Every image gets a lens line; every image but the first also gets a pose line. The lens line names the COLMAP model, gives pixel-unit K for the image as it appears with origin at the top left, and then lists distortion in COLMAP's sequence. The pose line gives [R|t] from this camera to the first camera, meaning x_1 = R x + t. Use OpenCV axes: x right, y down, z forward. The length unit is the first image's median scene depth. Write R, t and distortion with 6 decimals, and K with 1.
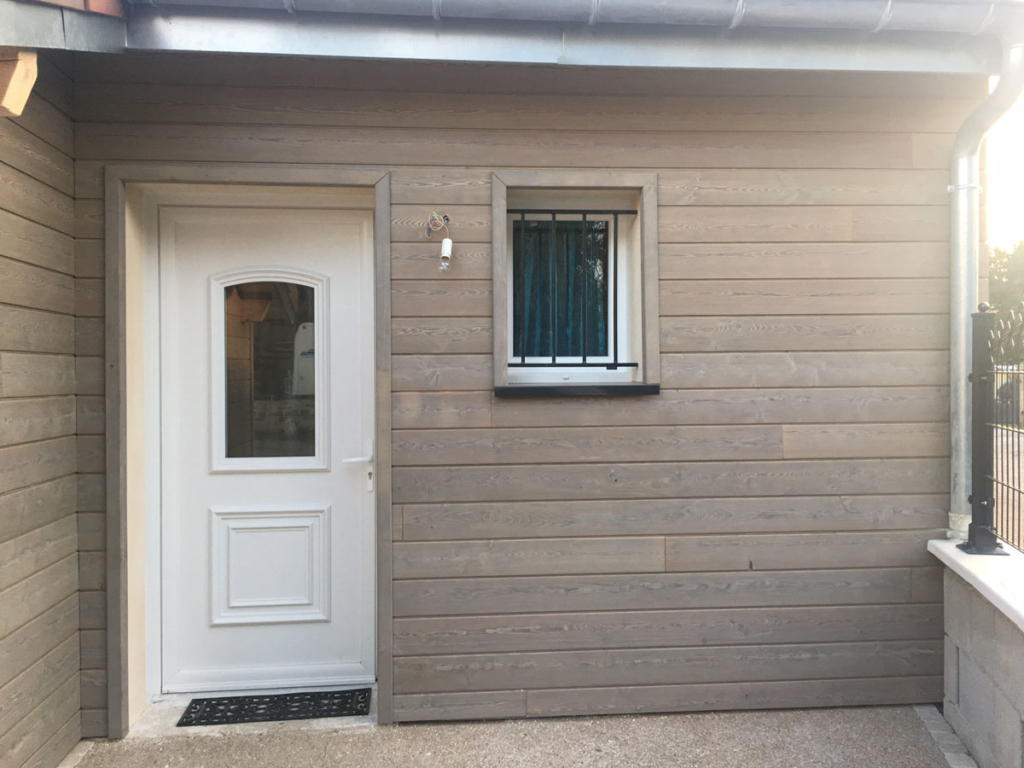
lens RADIAL K [[871.4, 0, 515.8], [0, 871.4, 377.1], [0, 0, 1]] dist [0.074932, -0.088983]
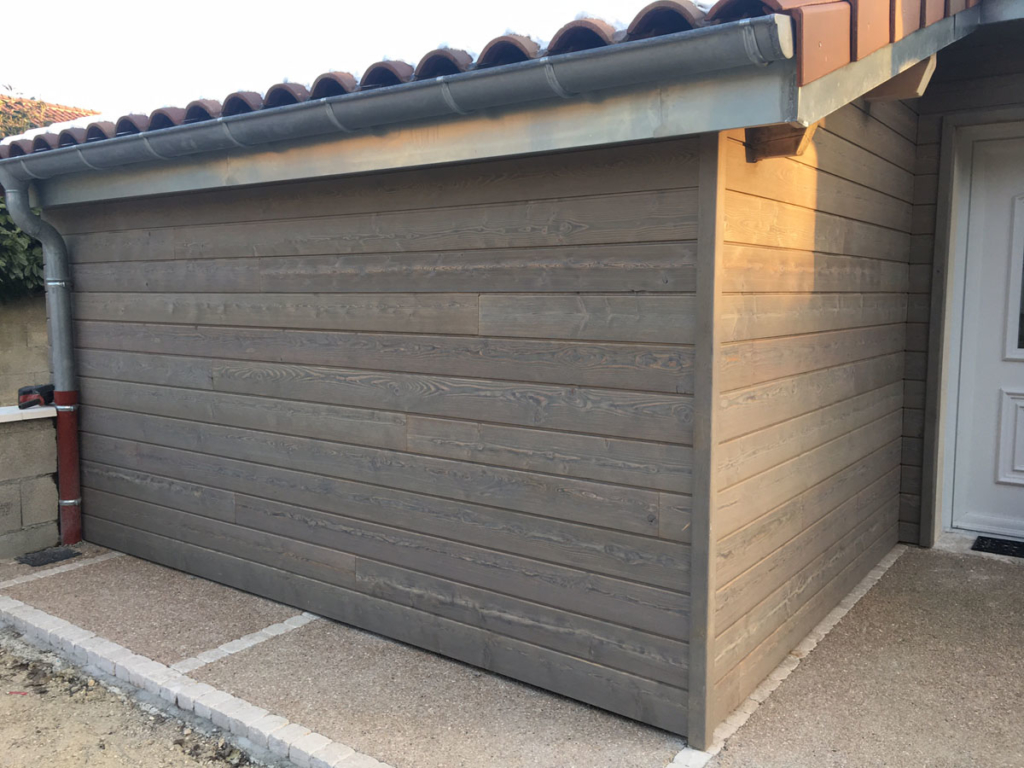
lens RADIAL K [[871.4, 0, 515.3], [0, 871.4, 381.8], [0, 0, 1]] dist [0.074932, -0.088983]
pose [[0.746345, 0.075095, -0.661309, -0.041582], [-0.009915, 0.994759, 0.101770, 0.022654], [0.665485, -0.069399, 0.743178, -0.399067]]
